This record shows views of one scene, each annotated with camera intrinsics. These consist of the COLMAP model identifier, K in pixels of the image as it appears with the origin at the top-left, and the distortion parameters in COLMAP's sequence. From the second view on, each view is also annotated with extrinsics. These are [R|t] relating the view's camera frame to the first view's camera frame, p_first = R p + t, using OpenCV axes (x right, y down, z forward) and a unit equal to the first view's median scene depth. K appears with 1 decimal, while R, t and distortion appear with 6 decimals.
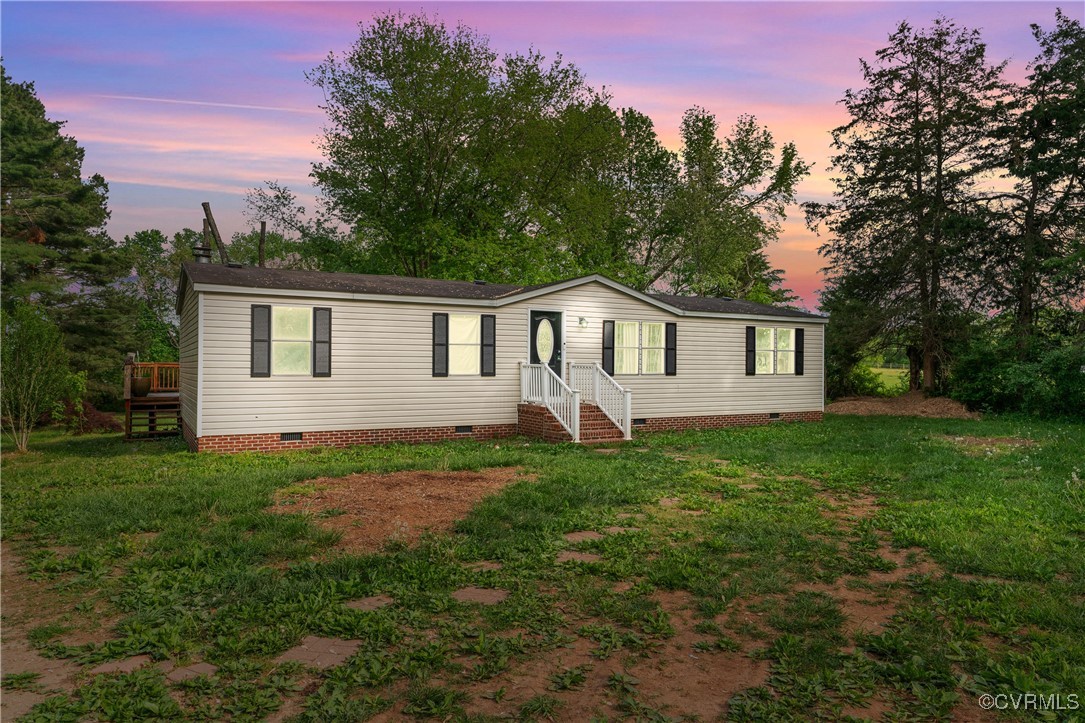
lens RADIAL K [[705.3, 0, 541.9], [0, 705.3, 365.1], [0, 0, 1]] dist [-0.006283, -0.001109]
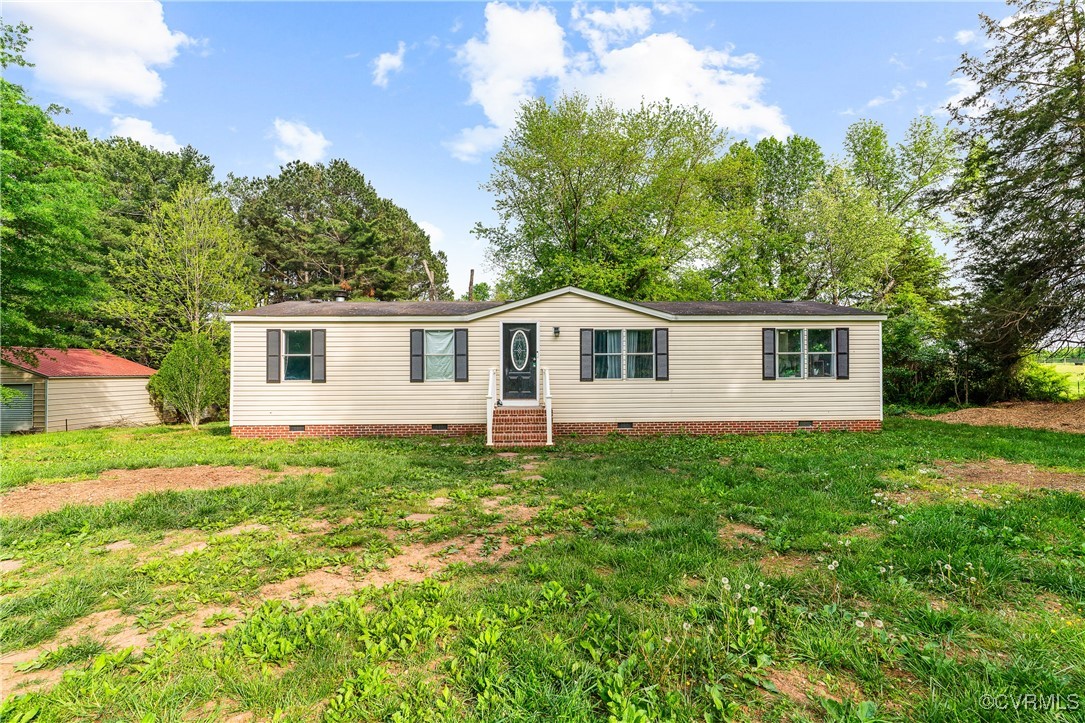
lens RADIAL K [[515.9, 0, 542.7], [0, 515.9, 360.1], [0, 0, 1]] dist [0.002315, -0.000099]
pose [[0.886545, -0.017705, -0.462303, 0.371018], [0.009587, 0.999756, -0.019904, -0.001334], [0.462542, 0.013213, 0.886499, 0.267334]]
